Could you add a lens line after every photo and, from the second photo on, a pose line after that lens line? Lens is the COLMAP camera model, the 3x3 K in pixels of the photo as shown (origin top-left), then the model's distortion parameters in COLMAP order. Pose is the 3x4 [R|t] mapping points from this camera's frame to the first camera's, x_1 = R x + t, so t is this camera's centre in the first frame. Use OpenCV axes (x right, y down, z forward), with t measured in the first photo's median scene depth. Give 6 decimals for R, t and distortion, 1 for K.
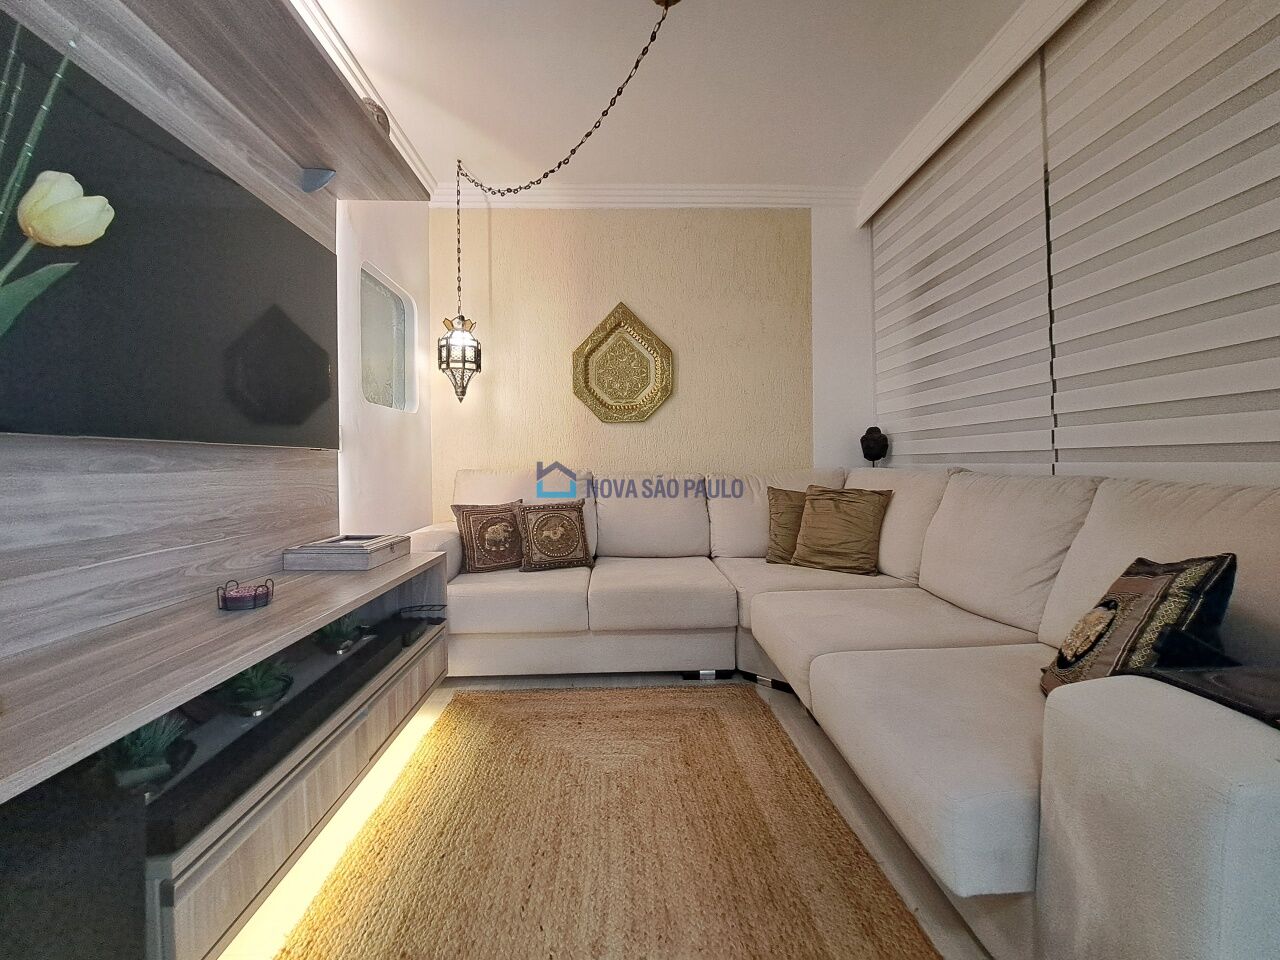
lens RADIAL K [[506.4, 0, 633.5], [0, 506.4, 469.0], [0, 0, 1]] dist [-0.017075, -0.000879]
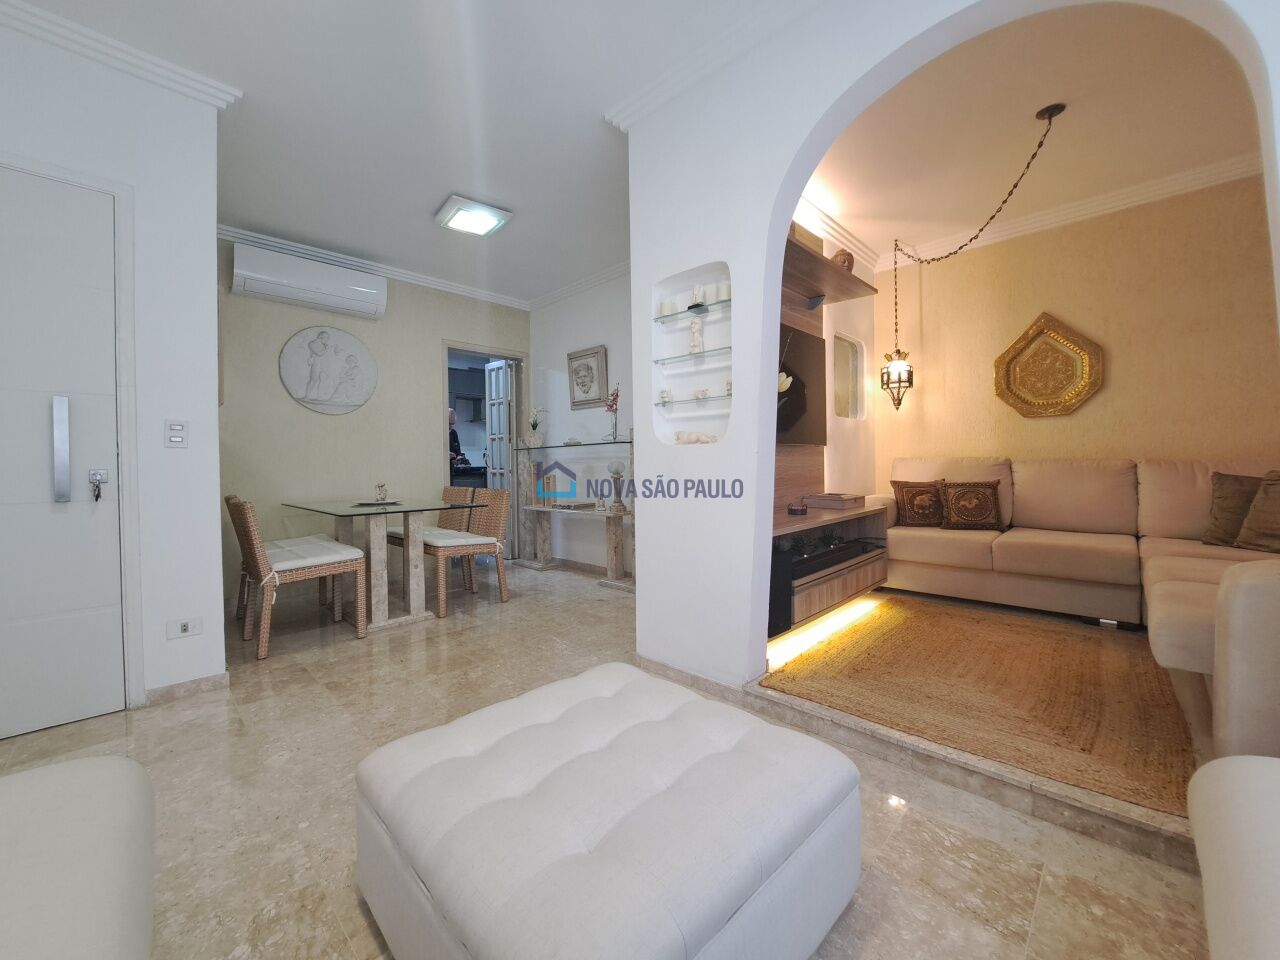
lens RADIAL K [[506.4, 0, 633.5], [0, 506.4, 469.0], [0, 0, 1]] dist [-0.017075, -0.000879]
pose [[0.688313, 0.008537, -0.725363, 0.186092], [-0.001209, 0.999943, 0.010621, 0.019898], [0.725412, -0.006433, 0.688284, -0.542183]]
